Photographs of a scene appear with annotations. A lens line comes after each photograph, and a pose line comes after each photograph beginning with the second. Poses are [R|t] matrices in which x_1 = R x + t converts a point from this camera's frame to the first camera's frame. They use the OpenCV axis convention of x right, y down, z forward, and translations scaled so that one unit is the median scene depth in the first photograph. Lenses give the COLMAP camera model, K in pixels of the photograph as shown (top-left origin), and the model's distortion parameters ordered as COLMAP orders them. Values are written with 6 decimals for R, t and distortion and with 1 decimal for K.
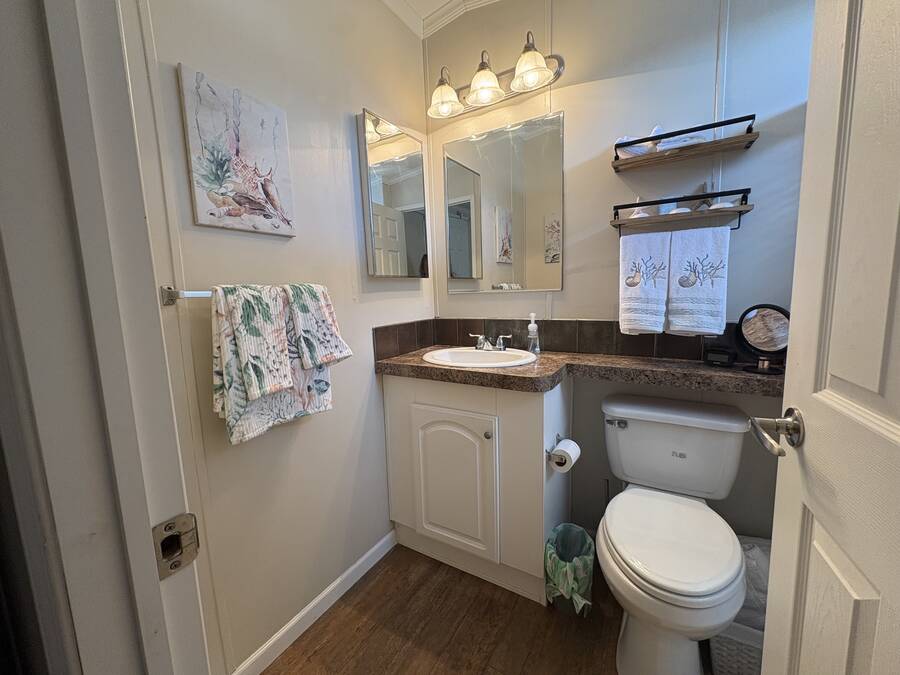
lens RADIAL K [[362.0, 0, 446.5], [0, 362.0, 337.4], [0, 0, 1]] dist [-0.000026, 0.000004]
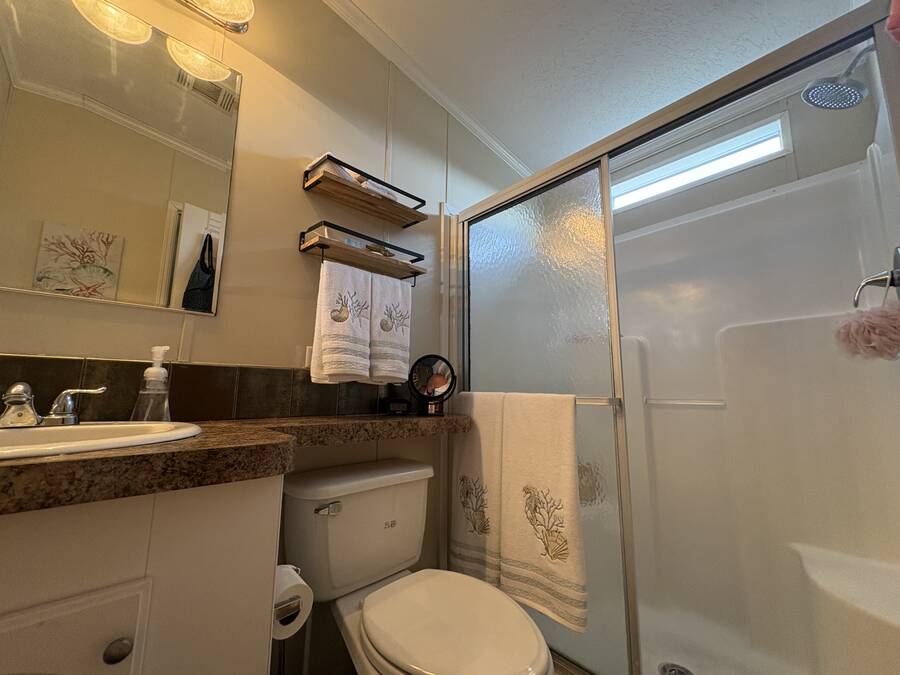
lens RADIAL K [[356.8, 0, 451.4], [0, 356.8, 336.4], [0, 0, 1]] dist [0.000421, -0.000265]
pose [[0.272204, 0.175596, 0.946082, -0.169909], [0.104084, 0.972066, -0.210366, 0.086124], [-0.956594, 0.155734, 0.246324, 0.569701]]
